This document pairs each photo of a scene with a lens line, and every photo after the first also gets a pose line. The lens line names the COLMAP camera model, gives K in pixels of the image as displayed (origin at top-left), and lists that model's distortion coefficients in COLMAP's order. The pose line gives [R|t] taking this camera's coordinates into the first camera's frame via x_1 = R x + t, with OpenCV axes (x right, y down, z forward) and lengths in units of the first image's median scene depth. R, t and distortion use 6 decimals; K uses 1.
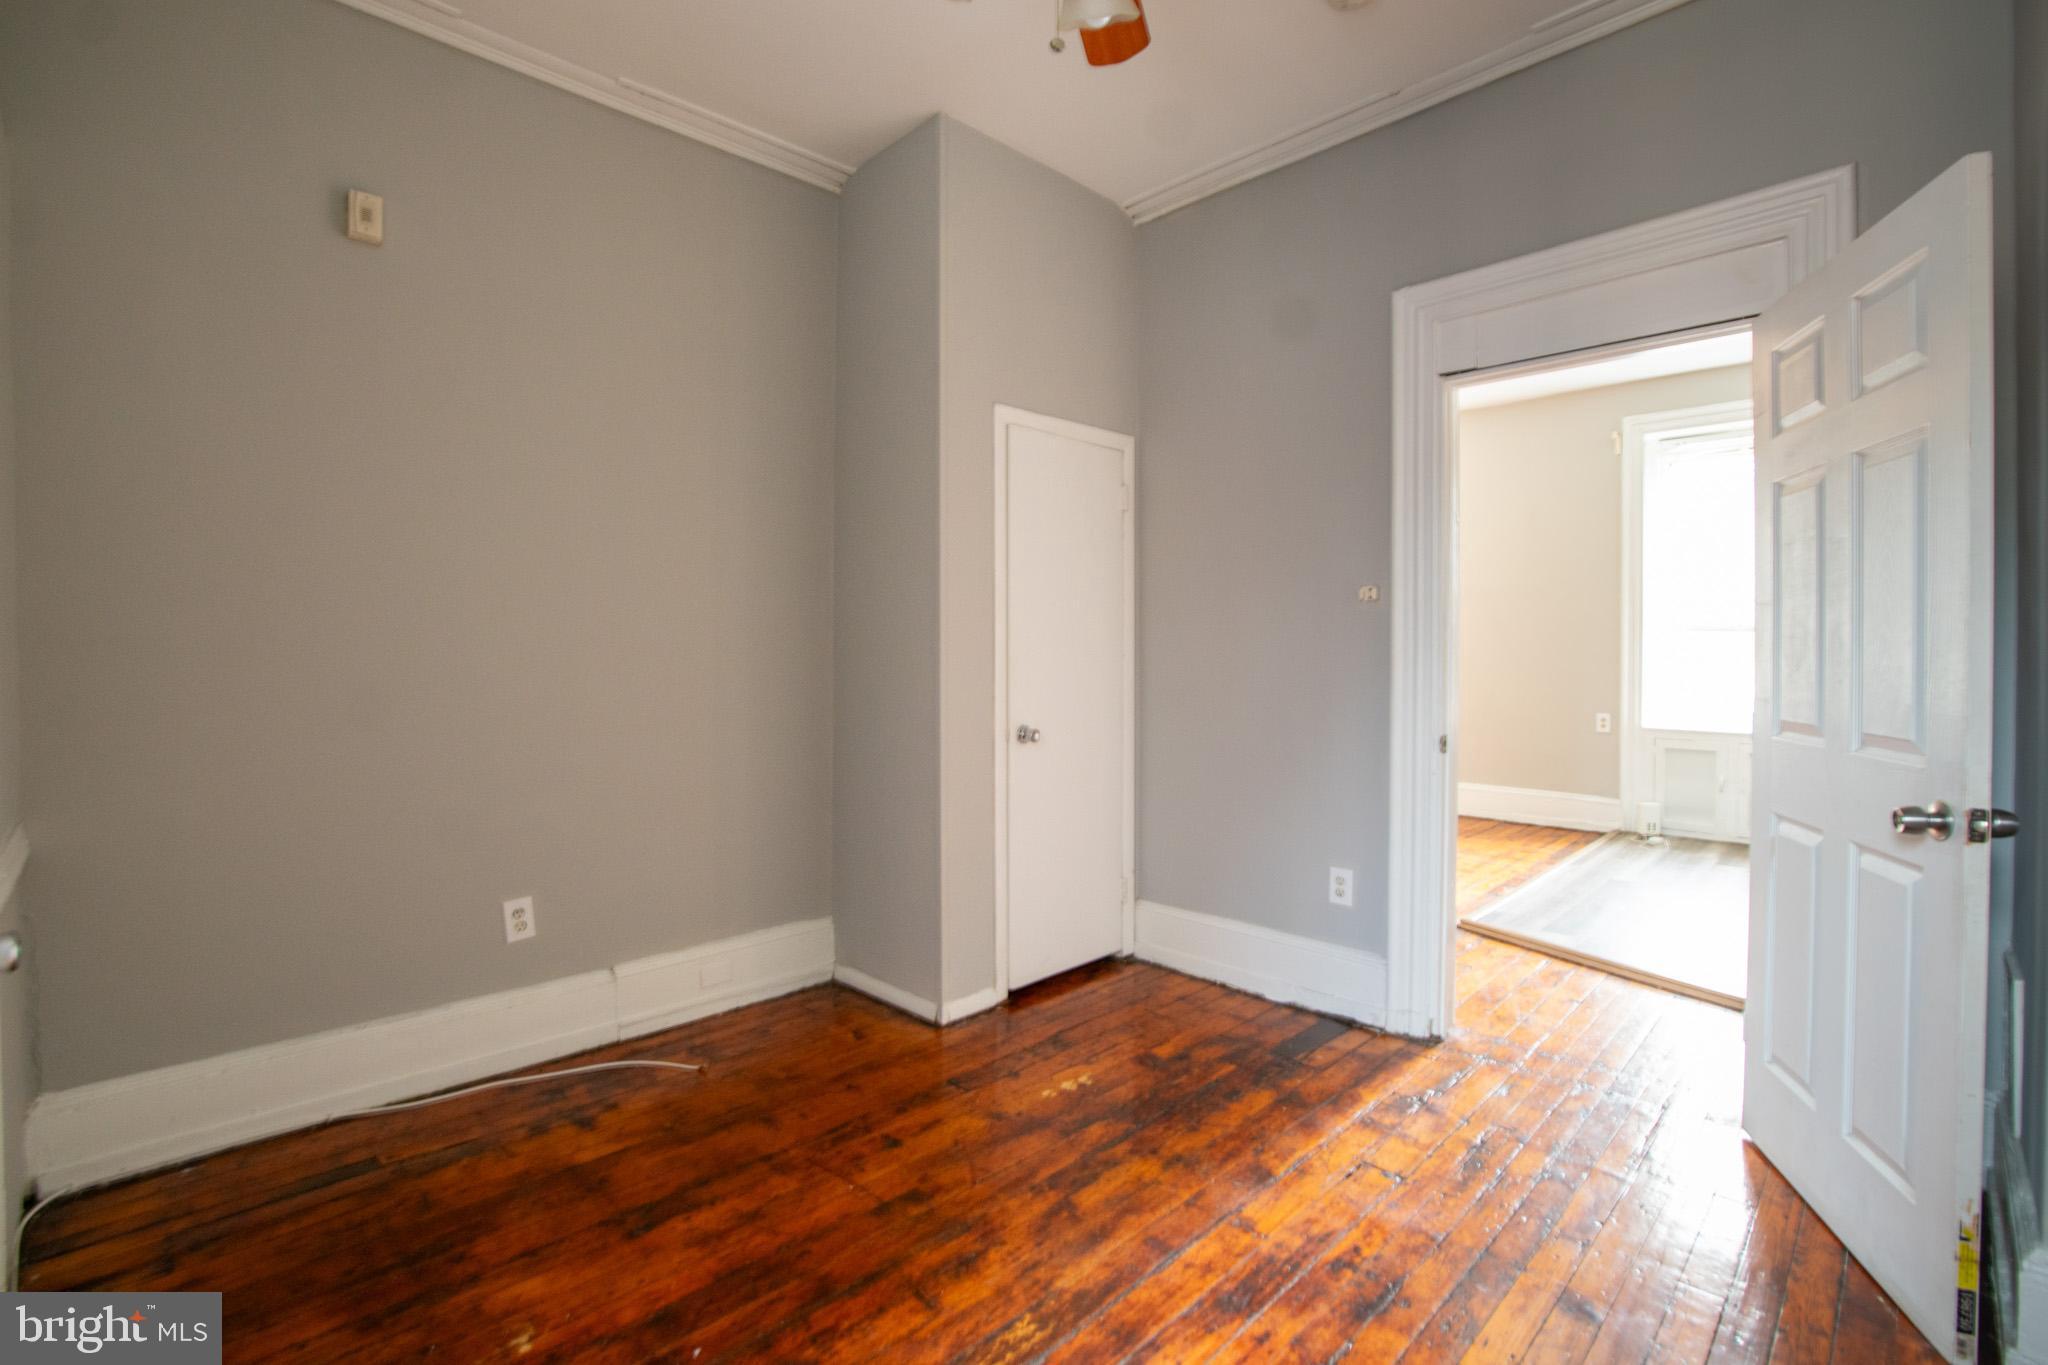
lens RADIAL K [[950.6, 0, 1024.0], [0, 950.6, 682.5], [0, 0, 1]] dist [-0.020740, 0.000450]
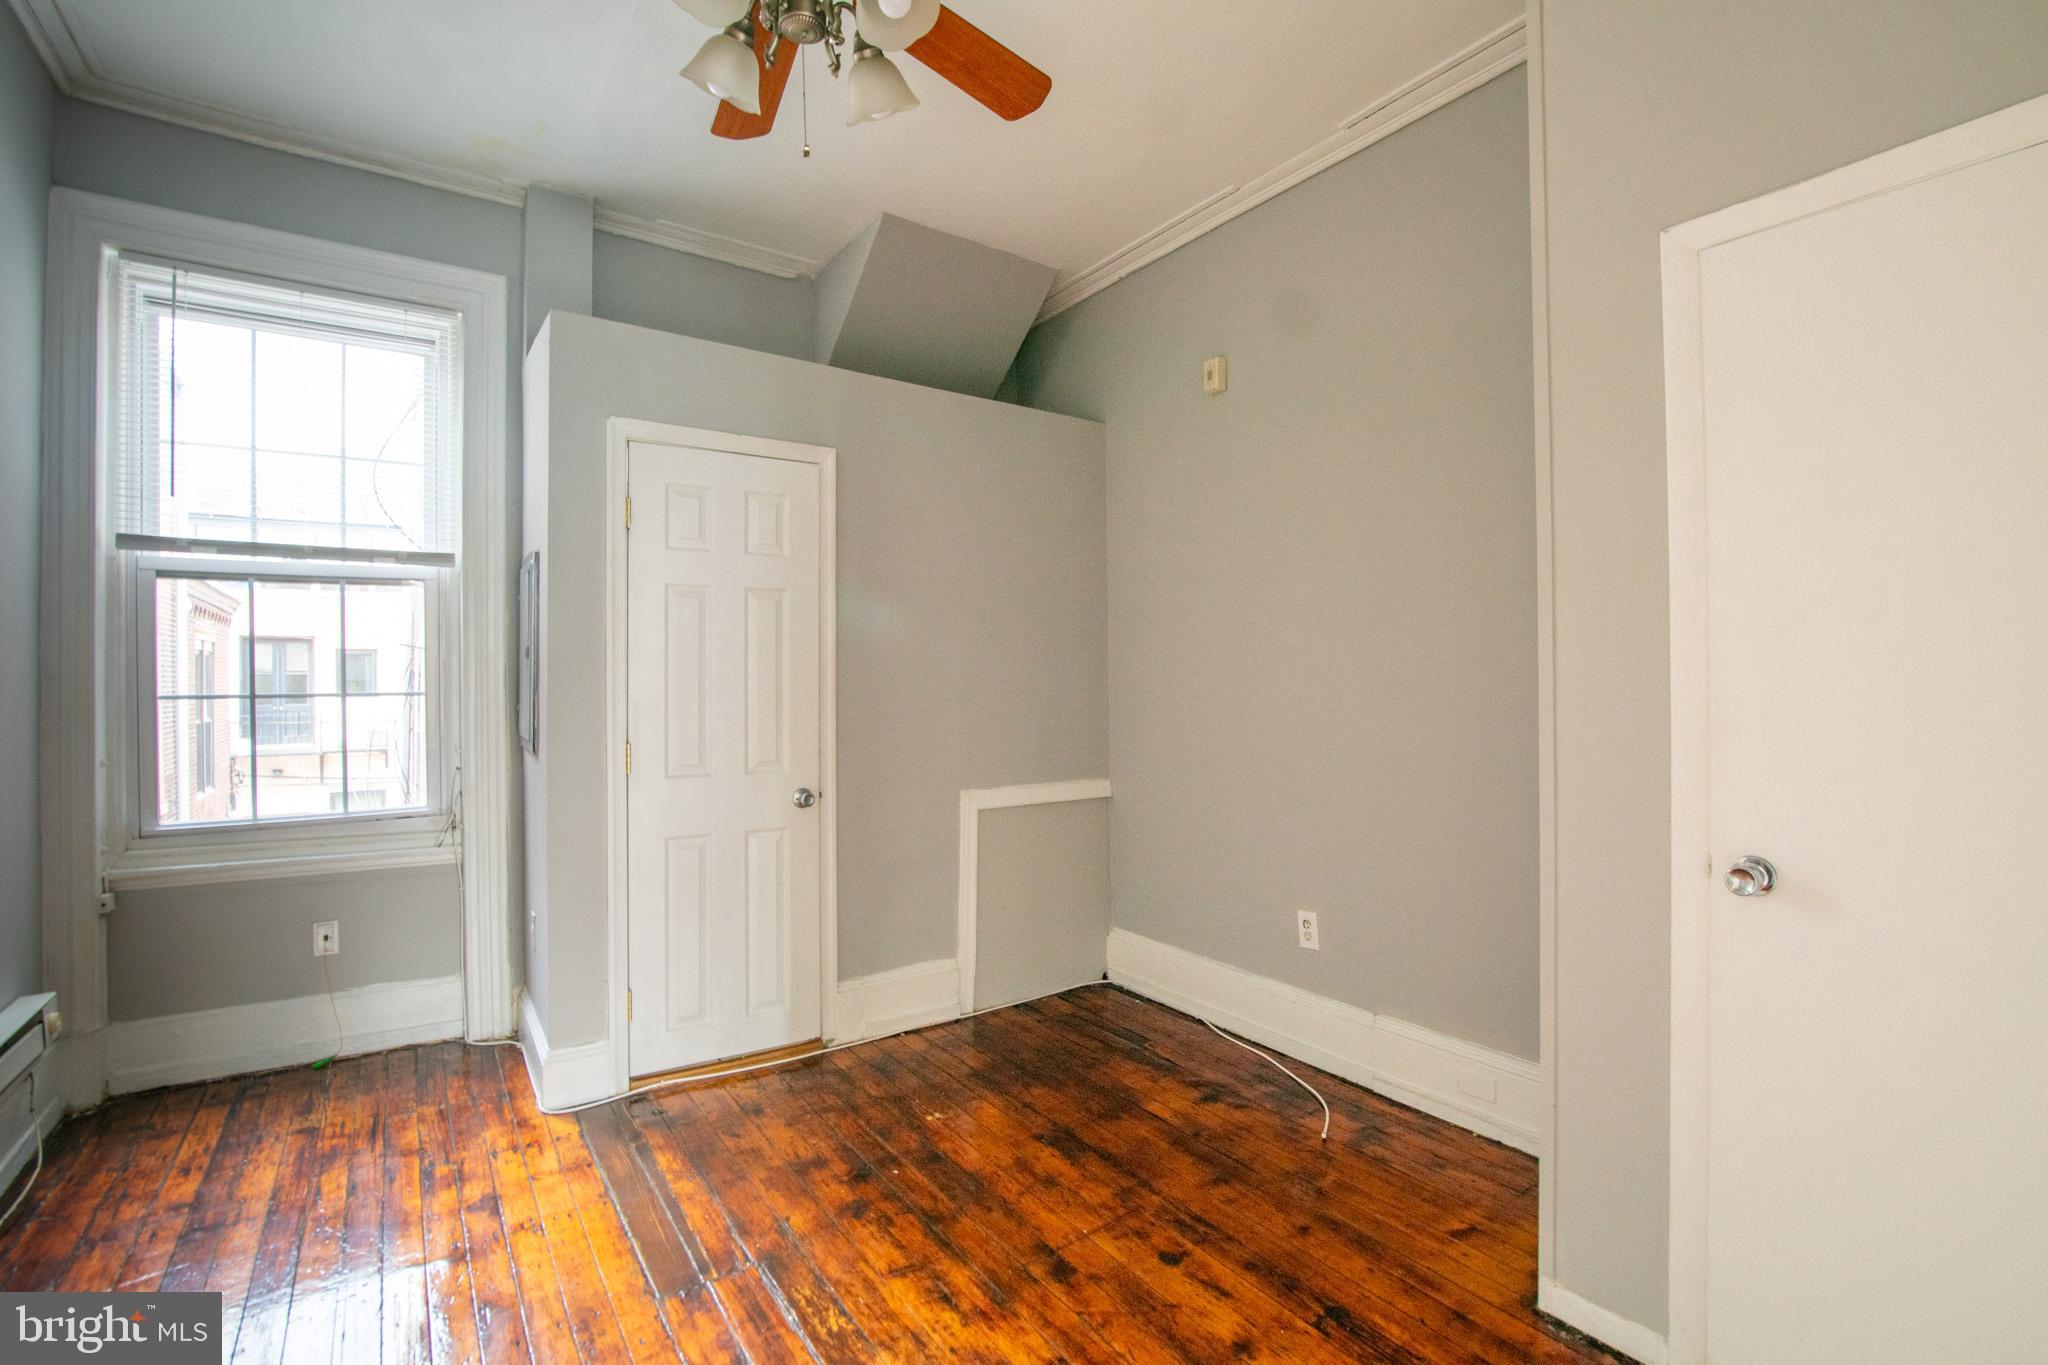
lens RADIAL K [[950.6, 0, 1024.0], [0, 950.6, 682.5], [0, 0, 1]] dist [-0.020740, 0.000450]
pose [[-0.199376, -0.000728, -0.979923, 0.802114], [-0.023593, 0.999713, 0.004057, -0.051277], [0.979639, 0.023928, -0.199336, 1.104173]]
